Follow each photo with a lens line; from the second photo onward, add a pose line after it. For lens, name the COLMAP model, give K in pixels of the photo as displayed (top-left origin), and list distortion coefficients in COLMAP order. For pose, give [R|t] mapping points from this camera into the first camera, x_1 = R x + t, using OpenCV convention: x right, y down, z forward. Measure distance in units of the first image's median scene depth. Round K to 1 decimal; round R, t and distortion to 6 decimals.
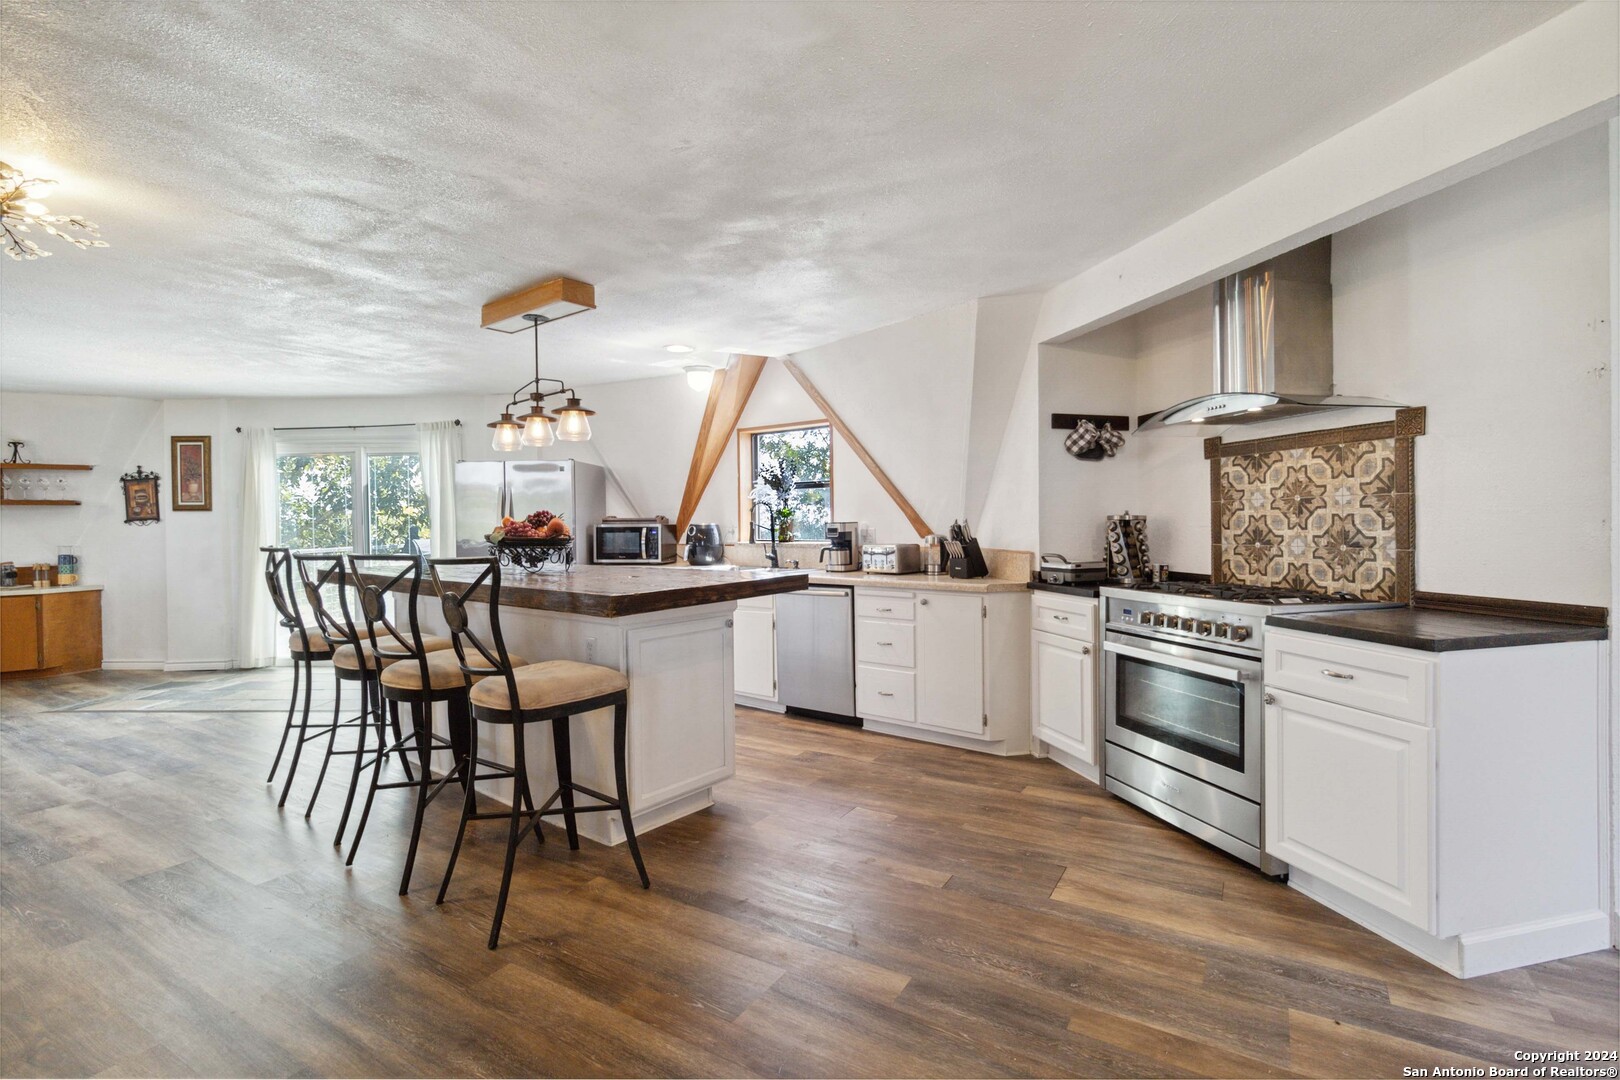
lens RADIAL K [[753.7, 0, 818.4], [0, 753.7, 524.6], [0, 0, 1]] dist [0.000452, 0.000180]
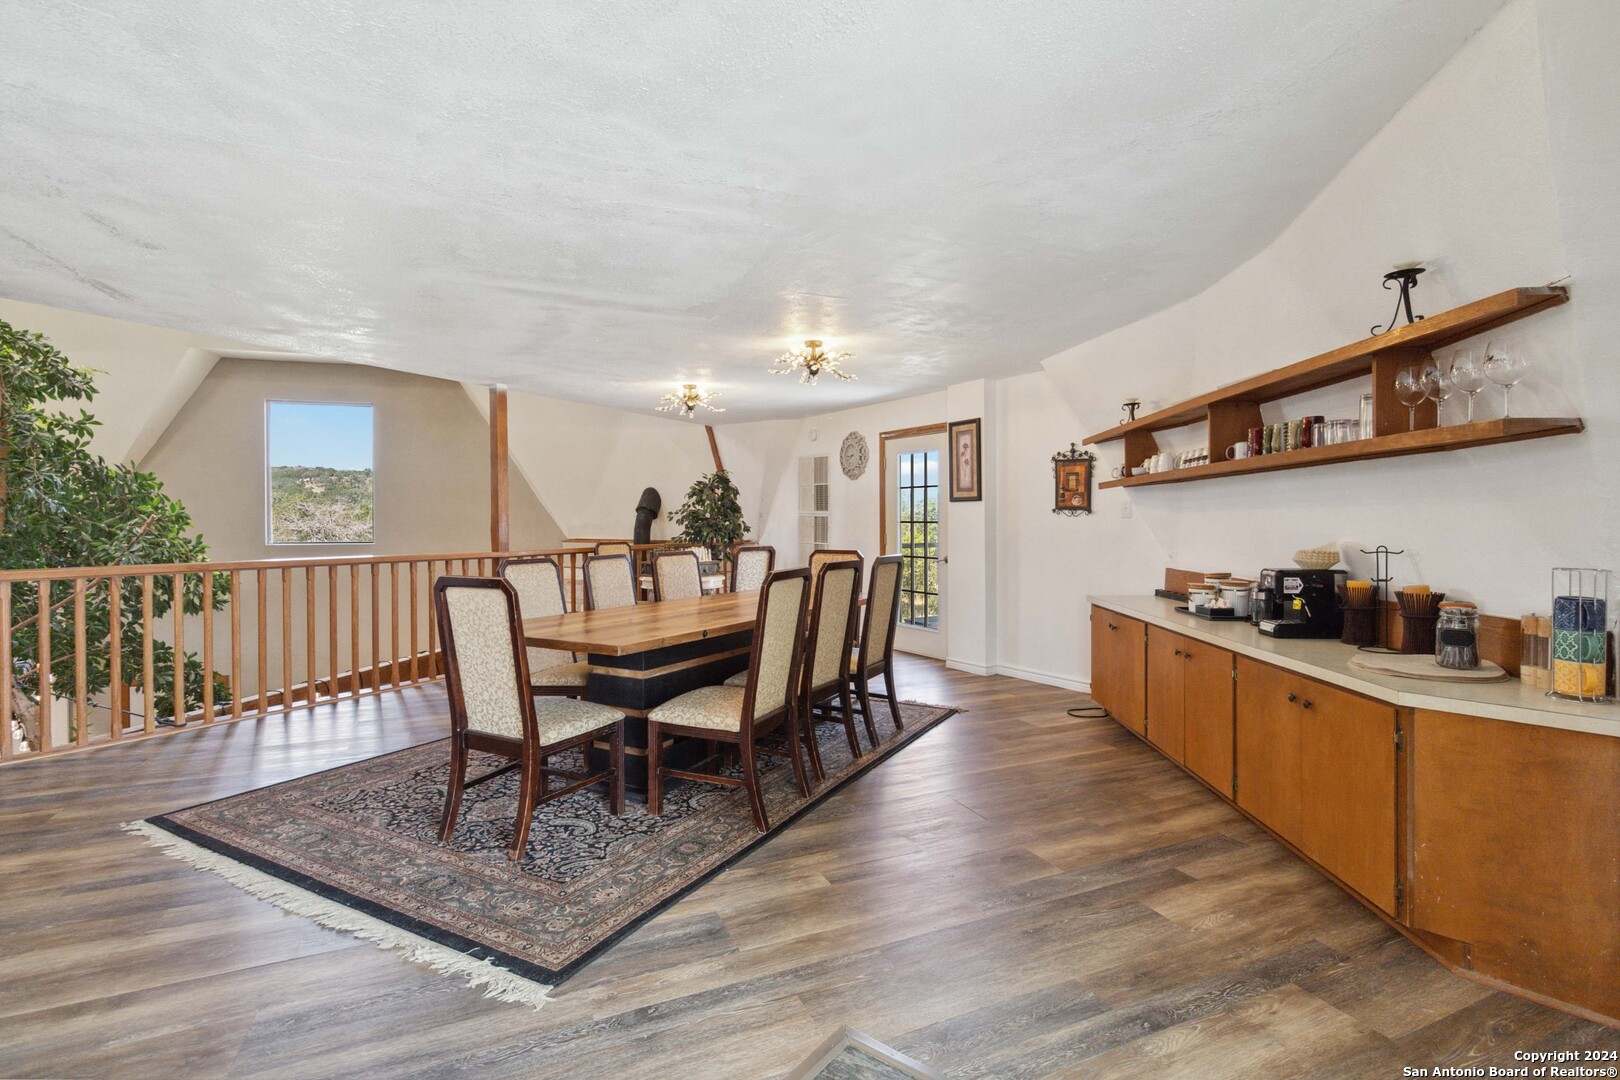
lens RADIAL K [[753.7, 0, 818.4], [0, 753.7, 524.6], [0, 0, 1]] dist [0.000452, 0.000180]
pose [[-0.580449, 0.019656, -0.814060, -1.027031], [0.005715, 0.999782, 0.020066, 0.004717], [0.814277, 0.006995, -0.580435, 1.668536]]
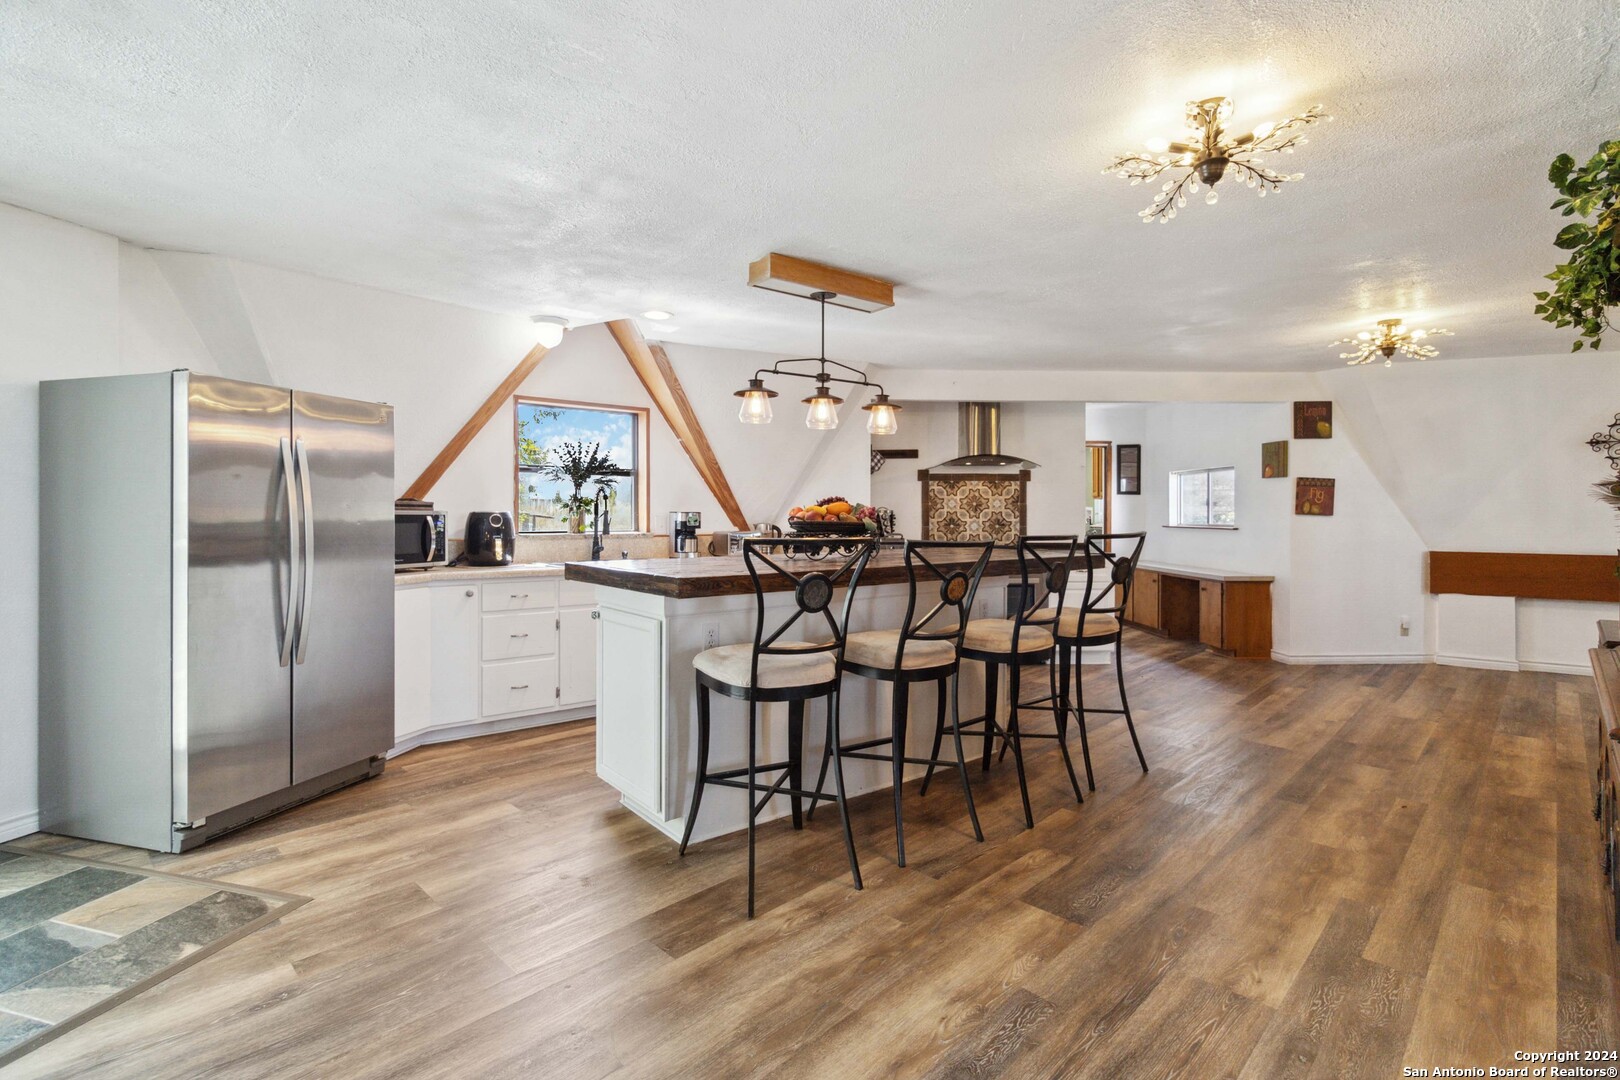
lens RADIAL K [[754.5, 0, 821.5], [0, 754.5, 504.4], [0, 0, 1]] dist [0.001466, -0.000215]
pose [[0.220048, 0.022693, 0.975225, -1.306787], [-0.002185, 0.999738, -0.022771, 0.013944], [-0.975487, 0.002879, 0.220040, 0.790717]]
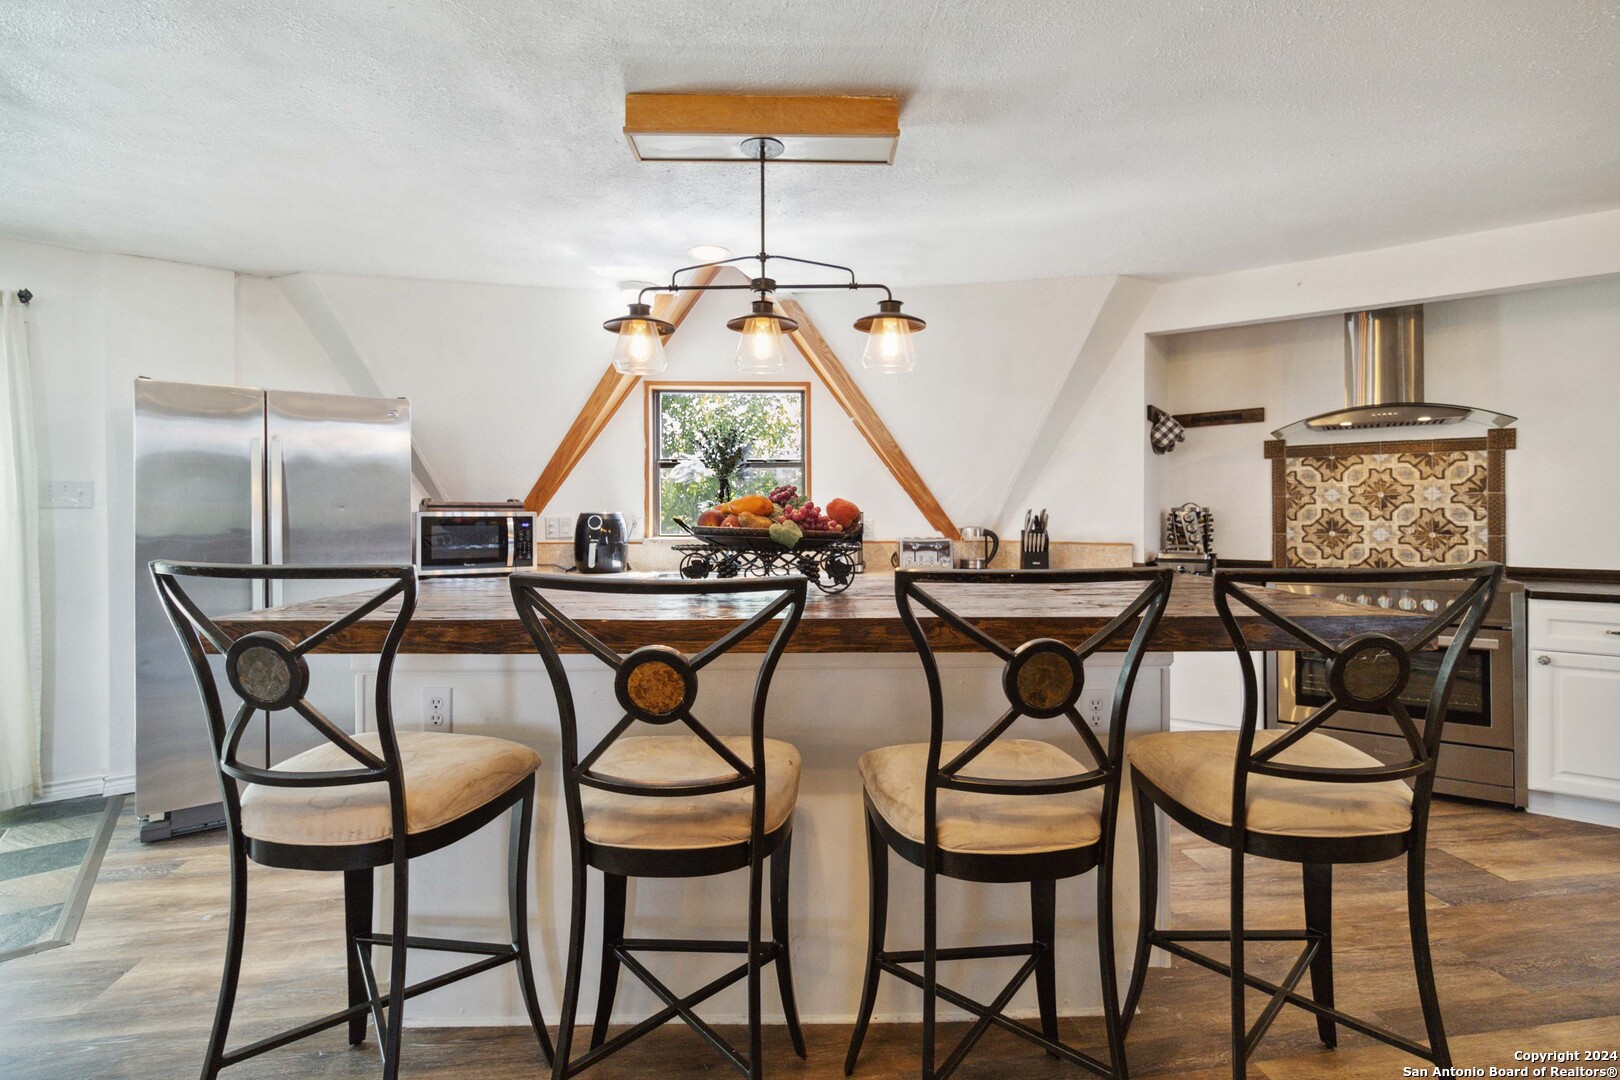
lens RADIAL K [[766.8, 0, 817.4], [0, 766.8, 509.8], [0, 0, 1]] dist [0.002010, 0.000102]
pose [[0.764874, 0.011498, 0.644077, -0.713966], [-0.004026, 0.999906, -0.013069, 0.007661], [-0.644167, 0.007403, 0.764849, 0.530132]]
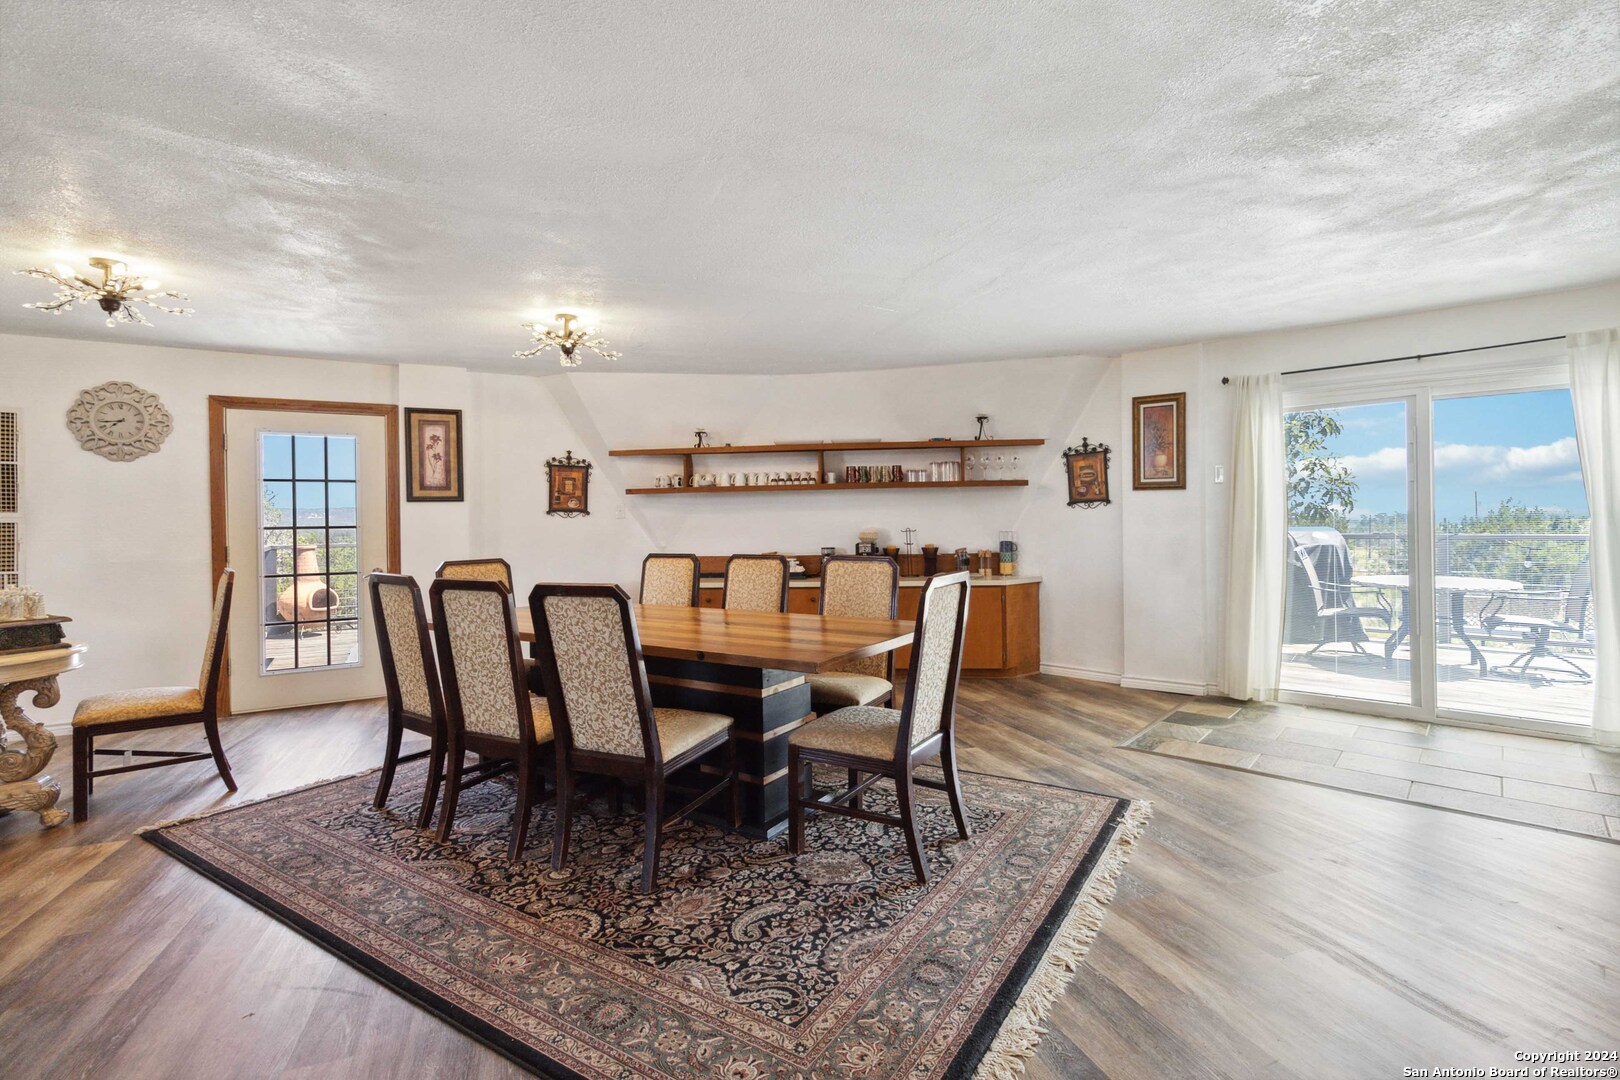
lens RADIAL K [[762.4, 0, 819.7], [0, 762.4, 523.3], [0, 0, 1]] dist [0.001510, 0.000329]
pose [[0.774494, 0.009586, -0.632508, -1.071208], [0.000637, 0.999873, 0.015934, 0.007148], [0.632581, -0.012744, 0.774390, 0.275758]]
